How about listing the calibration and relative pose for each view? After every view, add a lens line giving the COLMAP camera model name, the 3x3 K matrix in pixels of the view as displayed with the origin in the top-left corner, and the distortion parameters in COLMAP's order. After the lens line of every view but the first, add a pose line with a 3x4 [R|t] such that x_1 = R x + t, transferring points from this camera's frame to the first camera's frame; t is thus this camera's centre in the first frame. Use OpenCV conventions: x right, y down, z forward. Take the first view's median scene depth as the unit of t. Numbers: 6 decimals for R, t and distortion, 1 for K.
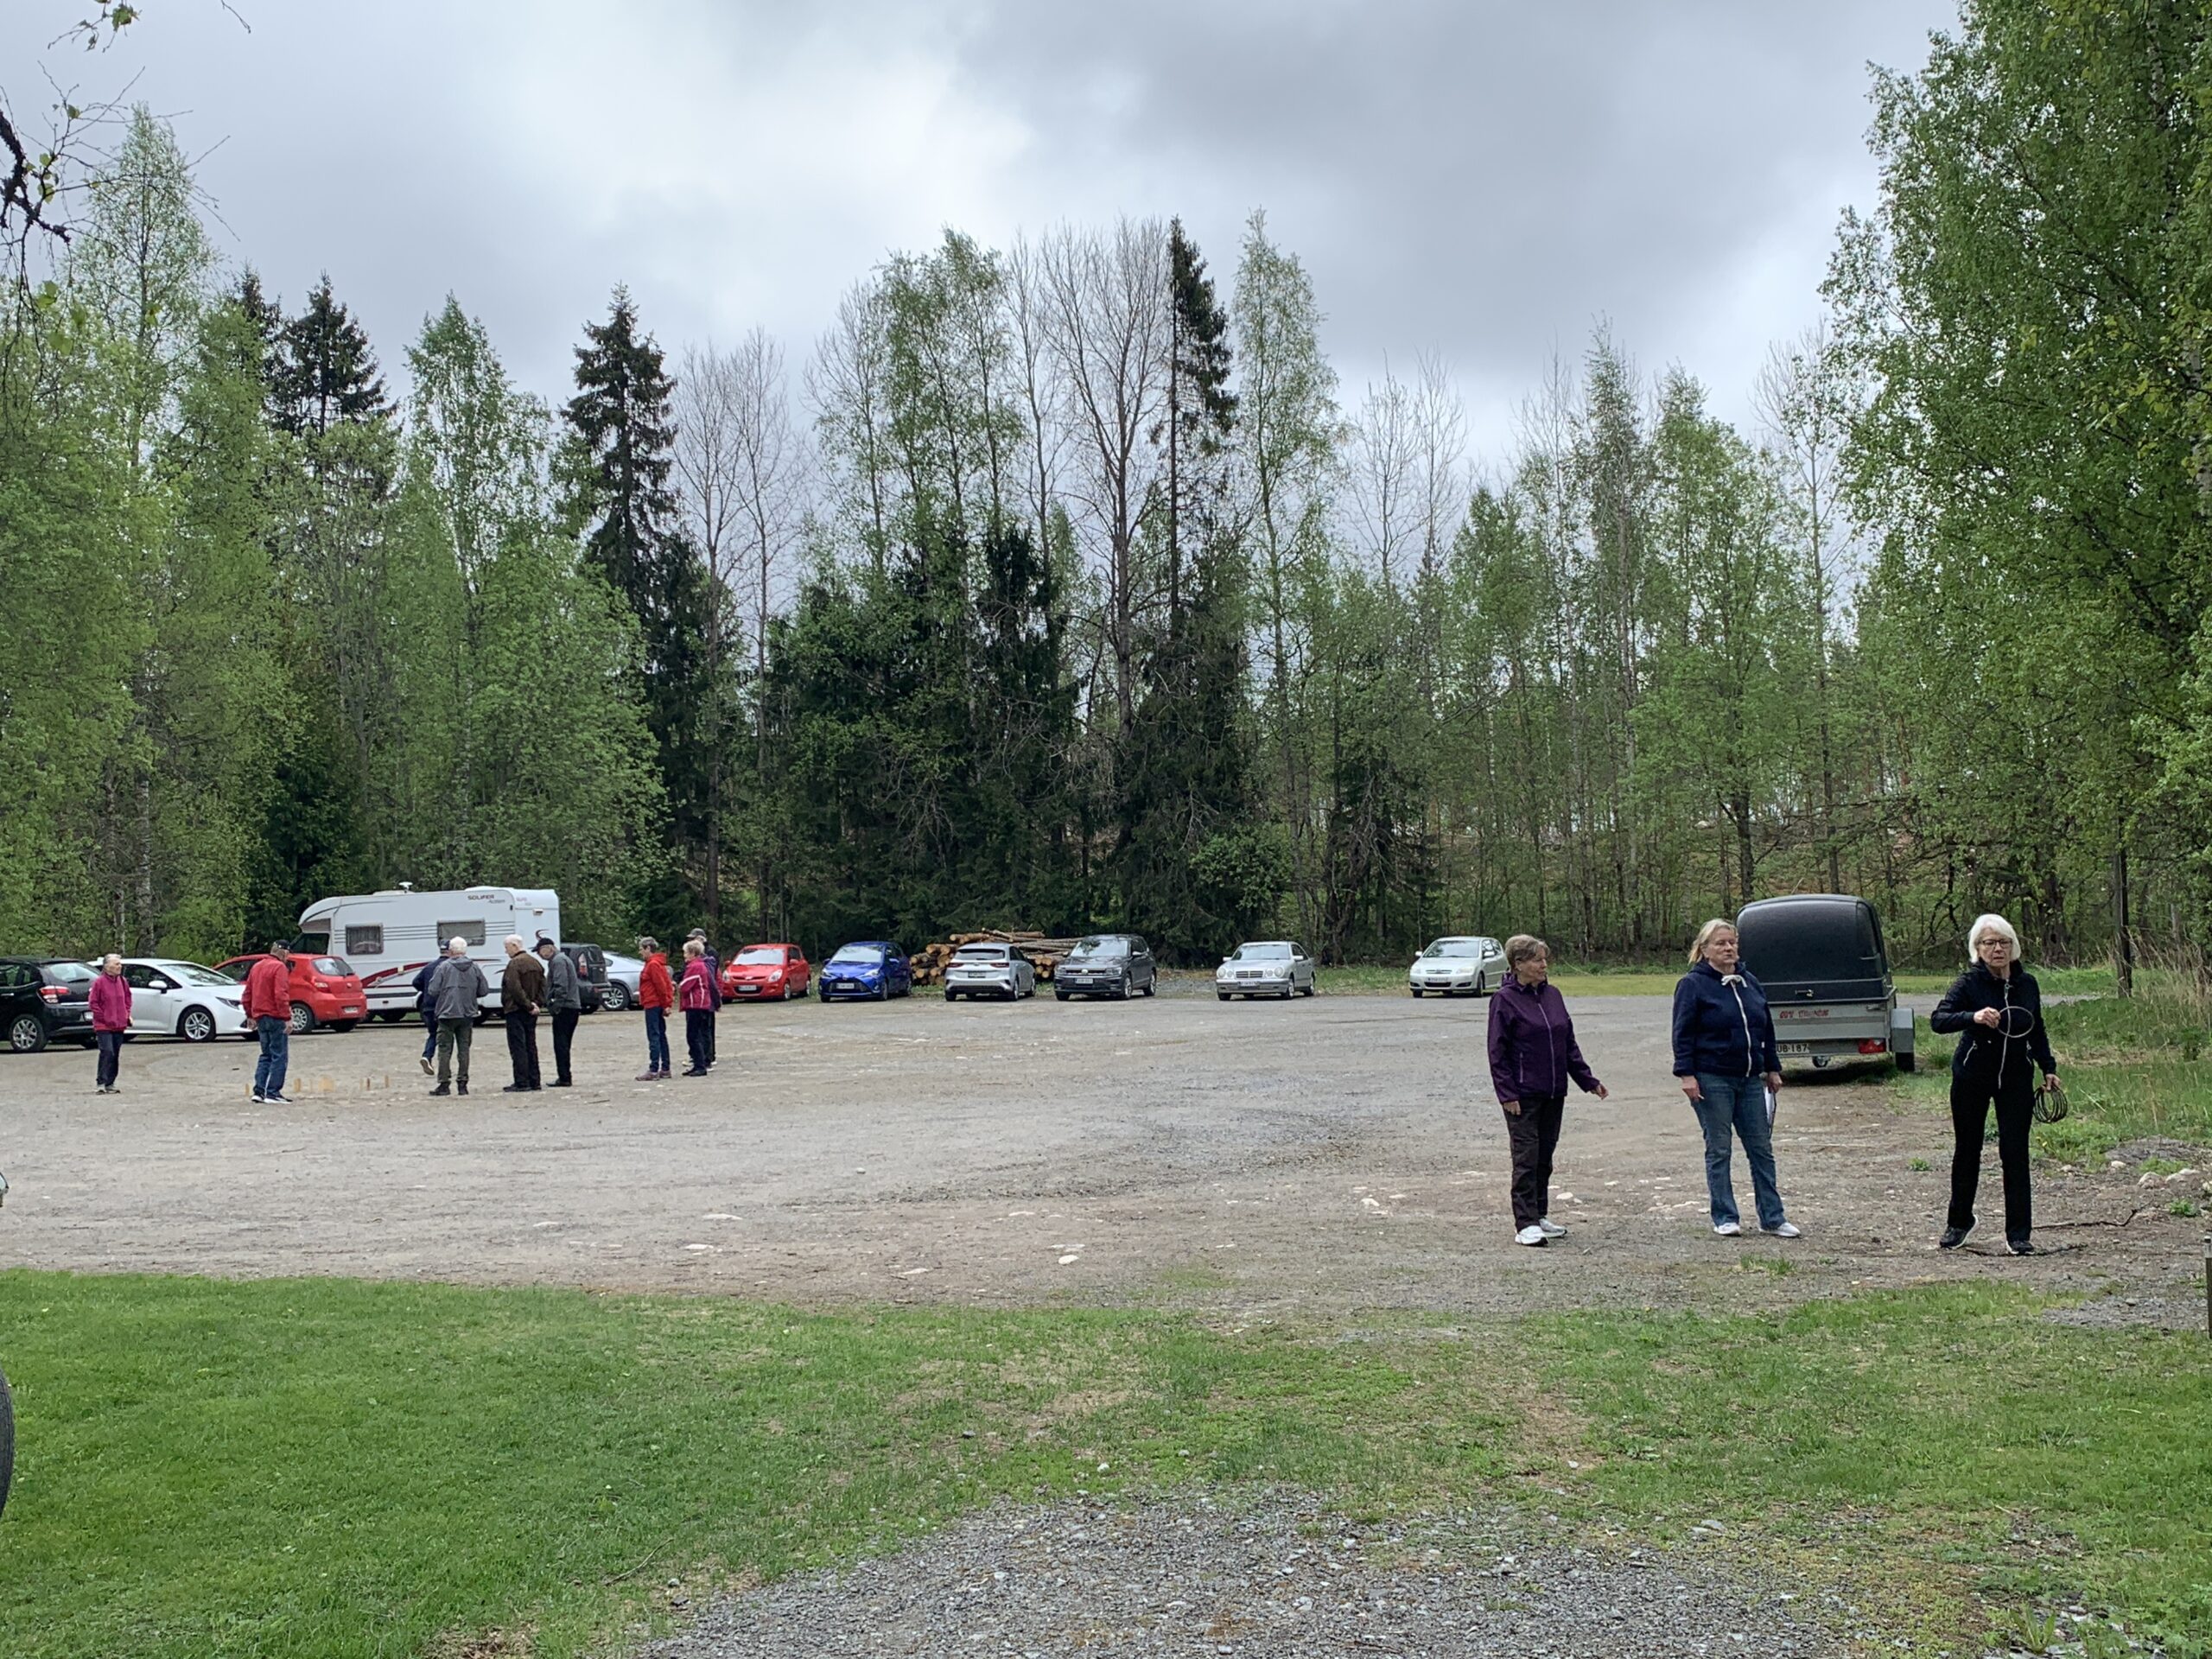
lens RADIAL K [[2429.5, 0, 1133.9], [0, 2429.5, 824.2], [0, 0, 1]] dist [0.149657, -0.424196]
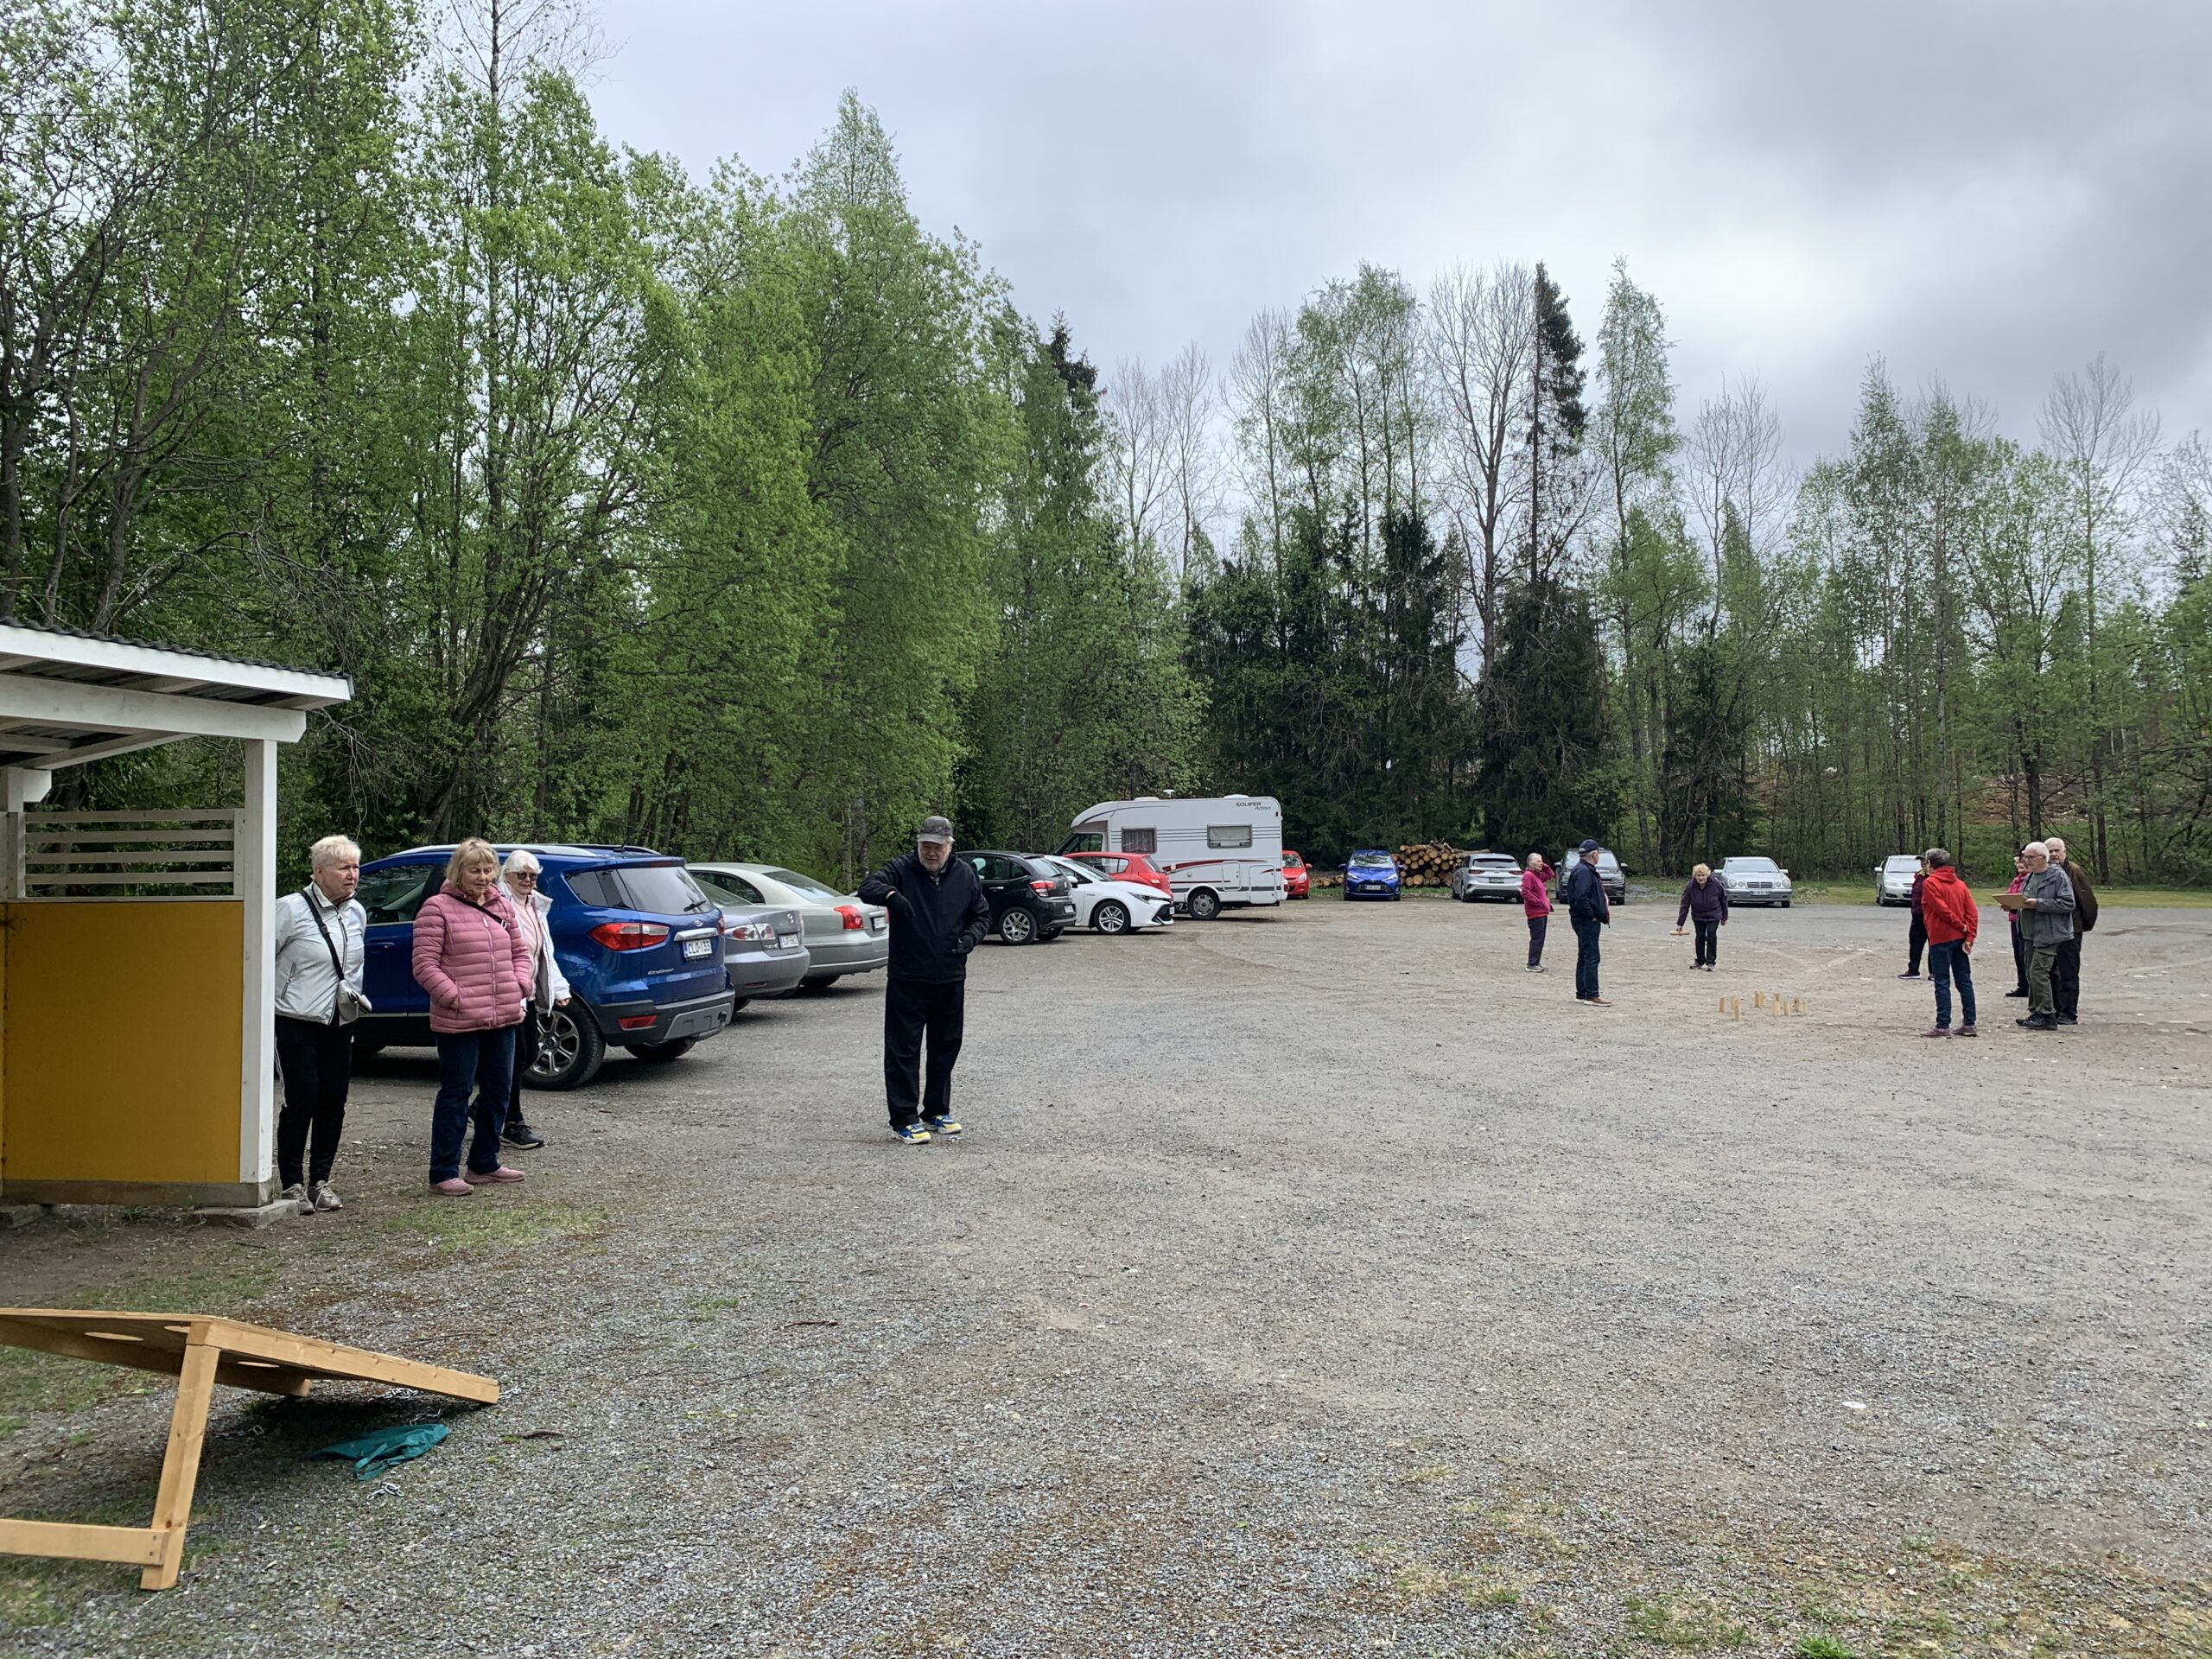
lens RADIAL K [[1688.2, 0, 1106.0], [0, 1688.2, 829.5], [0, 0, 1]] dist [0.054456, -0.184359]
pose [[0.998934, 0.019922, 0.041647, -0.272789], [-0.021396, 0.999150, 0.035249, 0.012097], [-0.040909, -0.036102, 0.998510, 0.186957]]
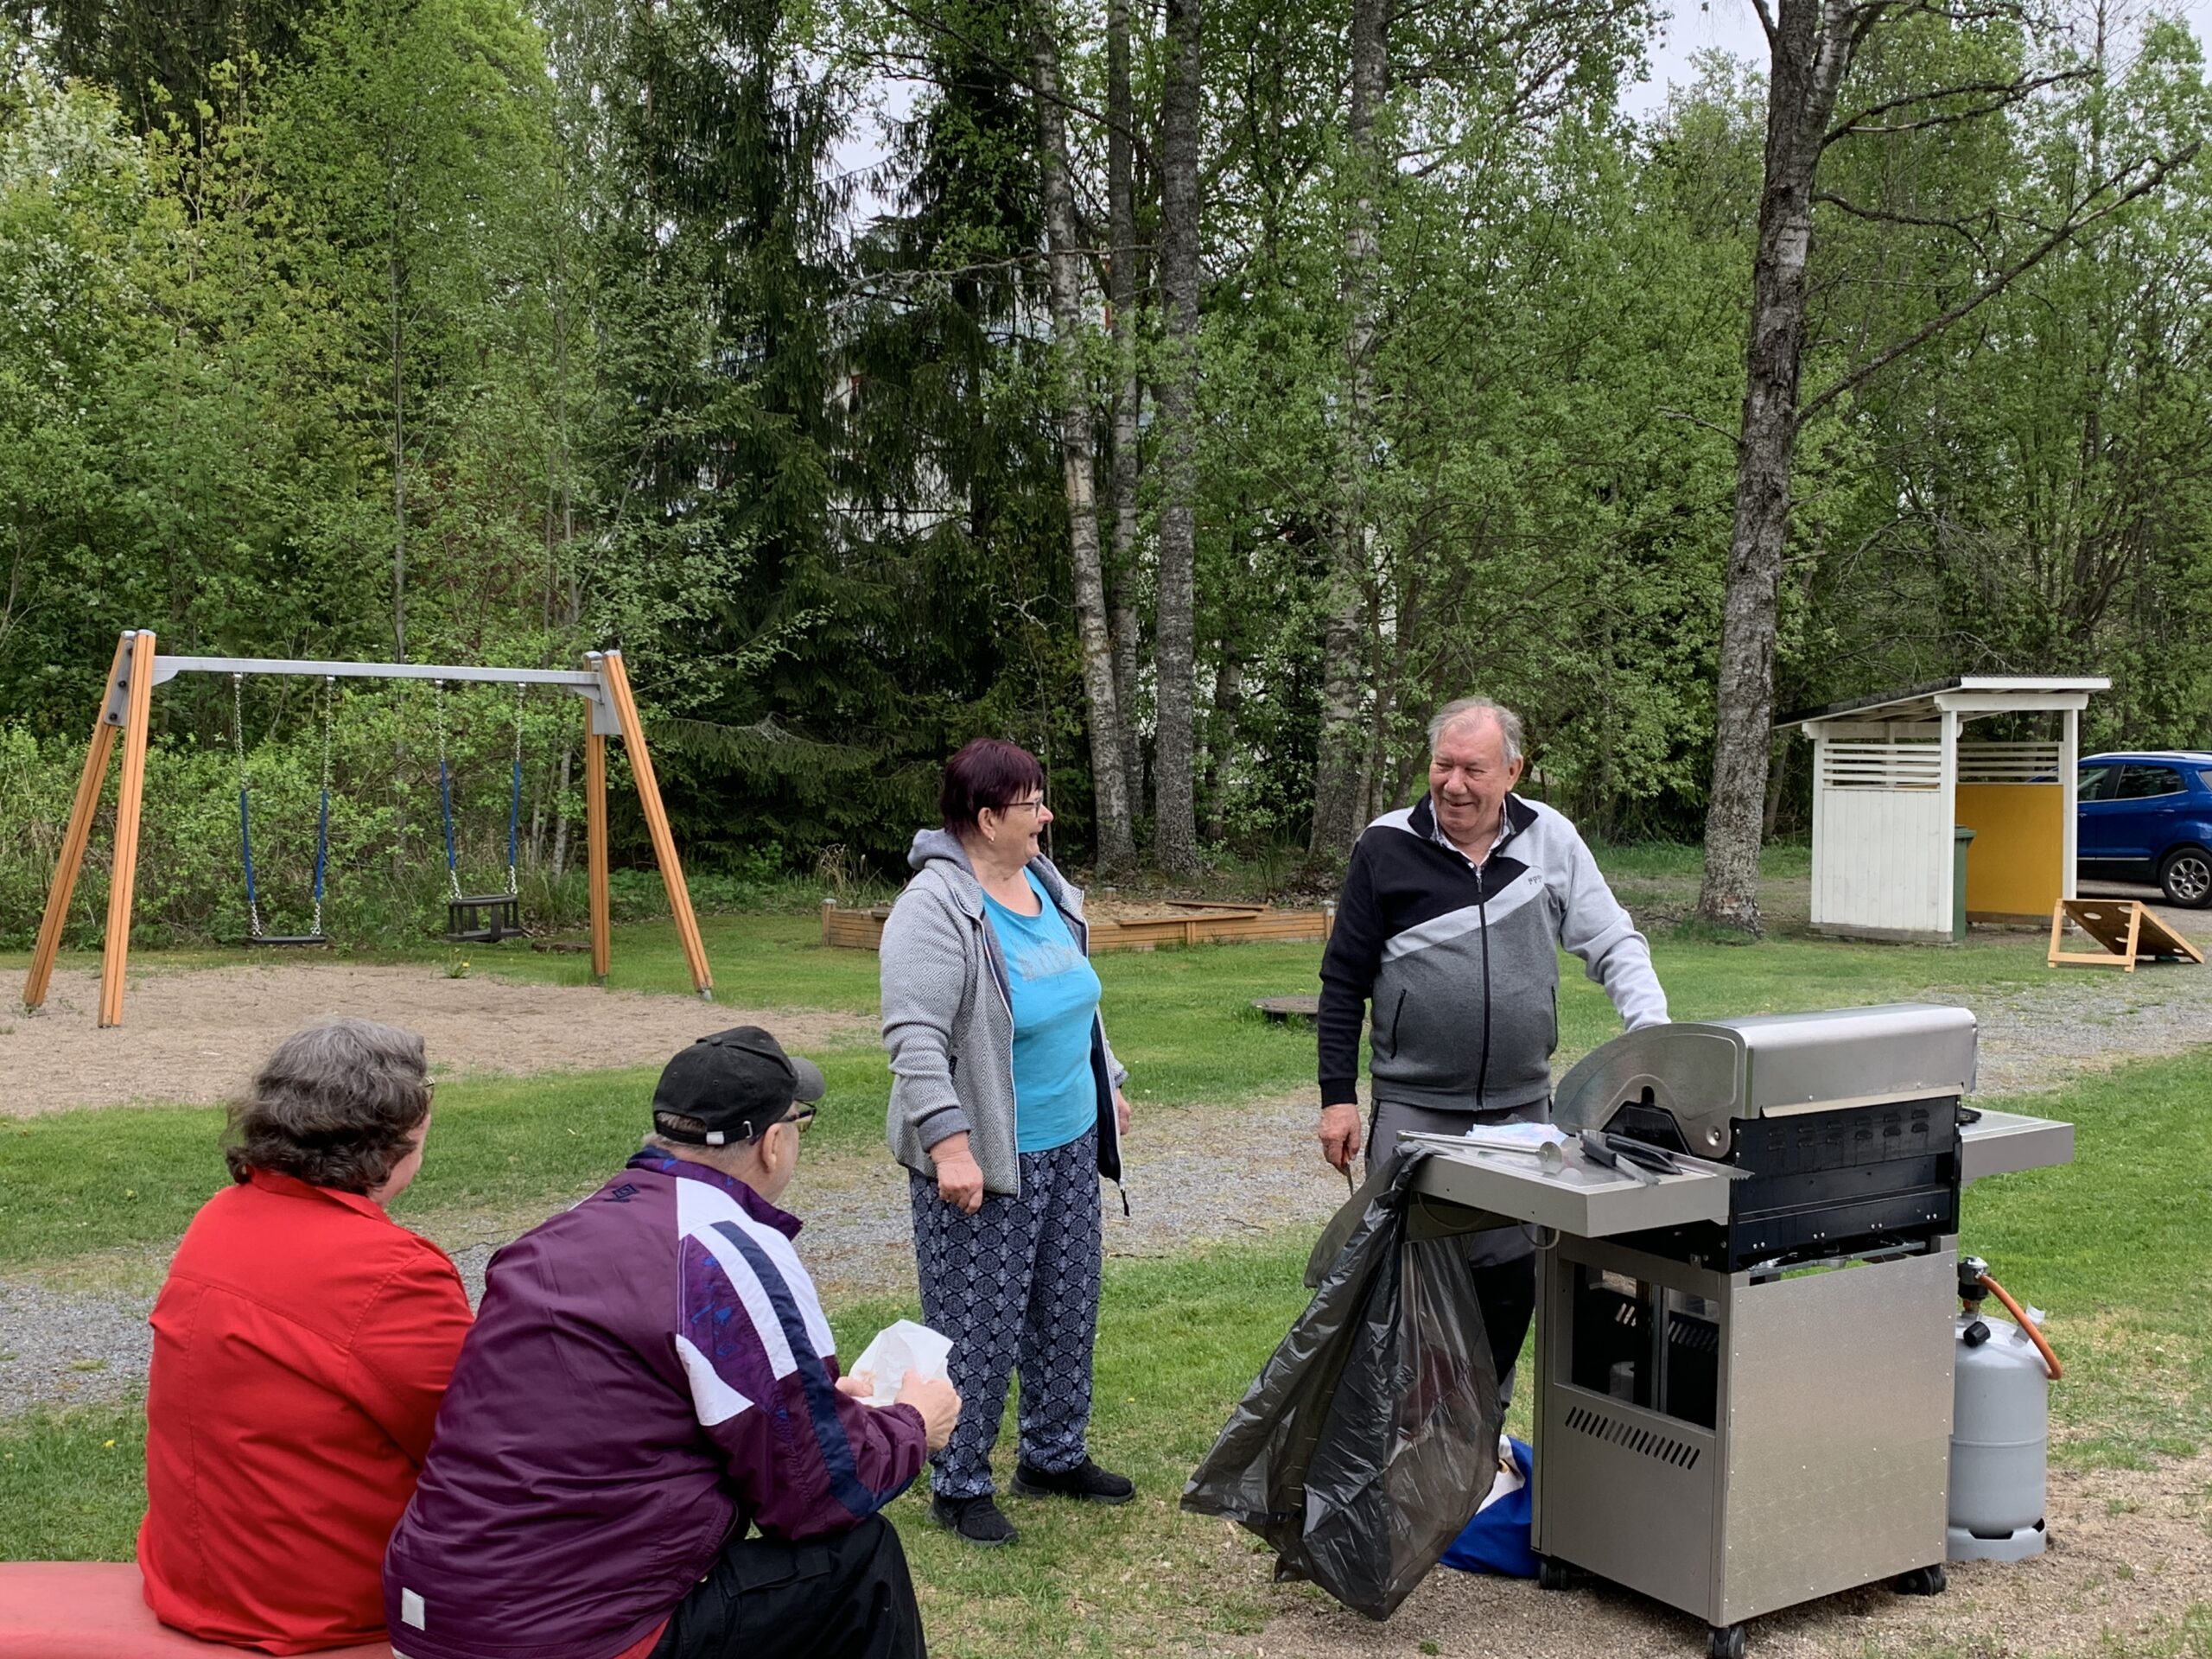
lens RADIAL K [[2425.3, 0, 1090.3], [0, 2425.3, 813.6], [0, 0, 1]] dist [0.143918, -0.390234]
pose [[0.798168, 0.065887, -0.598821, -0.224338], [-0.009109, 0.995208, 0.097359, -0.007541], [0.602366, -0.072255, 0.794943, -0.070081]]
